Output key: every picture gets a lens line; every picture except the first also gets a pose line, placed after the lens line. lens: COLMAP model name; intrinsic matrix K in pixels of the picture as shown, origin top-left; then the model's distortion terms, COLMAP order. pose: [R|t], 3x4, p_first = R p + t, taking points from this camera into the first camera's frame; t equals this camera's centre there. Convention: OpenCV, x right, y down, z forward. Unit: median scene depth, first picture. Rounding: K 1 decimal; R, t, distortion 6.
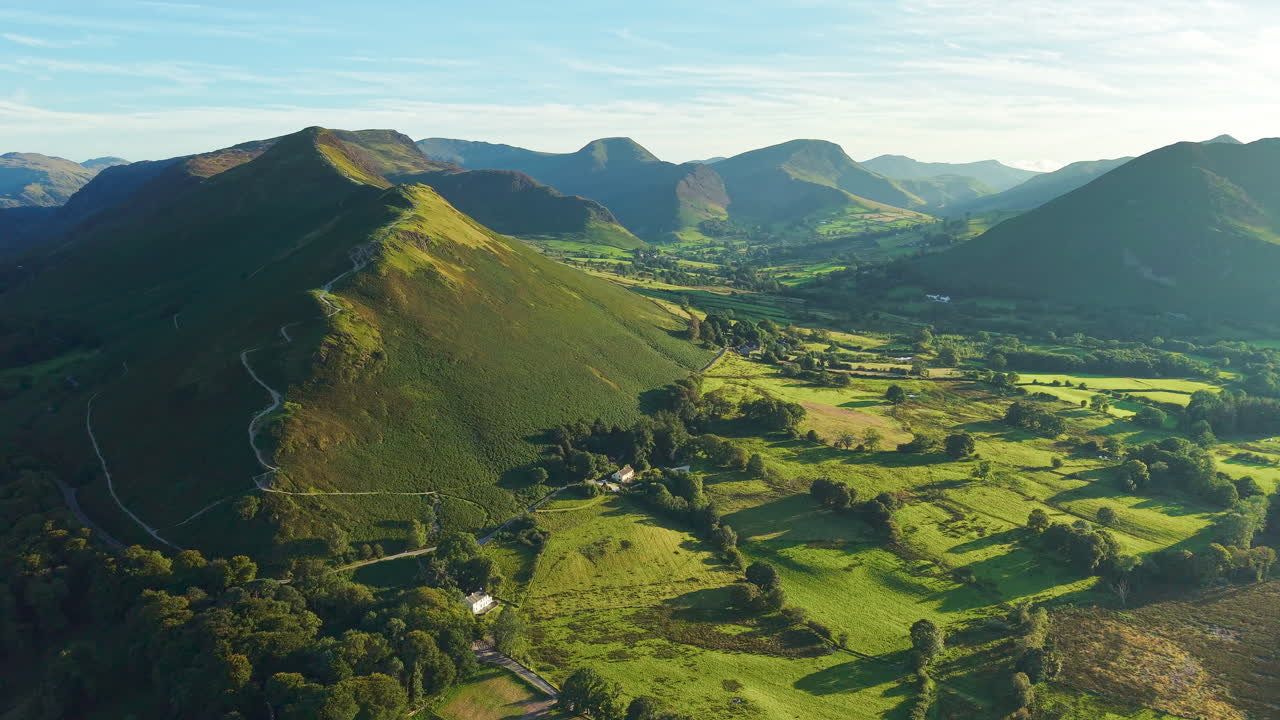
lens RADIAL K [[916.2, 0, 640.0], [0, 916.2, 360.0], [0, 0, 1]] dist [0.059134, -0.090335]
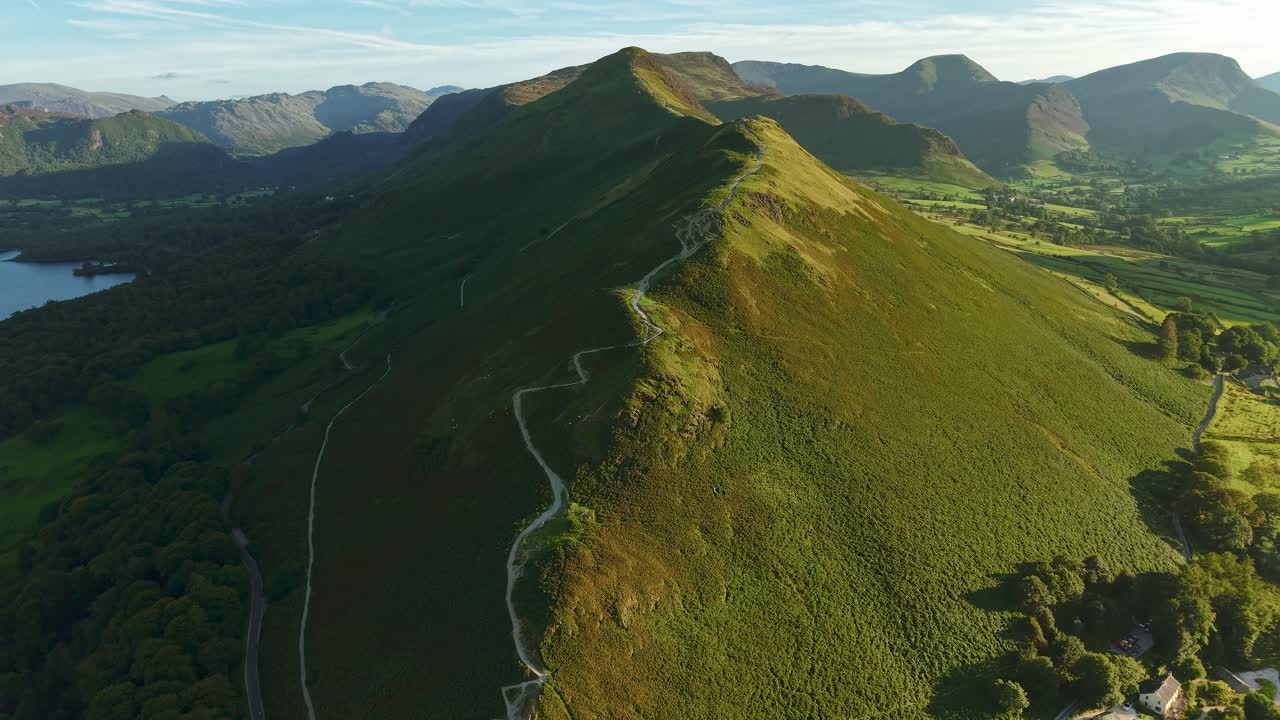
lens RADIAL K [[916.2, 0, 640.0], [0, 916.2, 360.0], [0, 0, 1]] dist [0.059134, -0.090335]
pose [[0.949474, 0.079234, -0.303679, -0.092106], [-0.055309, 0.994706, 0.086606, -0.055162], [0.308933, -0.065434, 0.948830, 0.249183]]
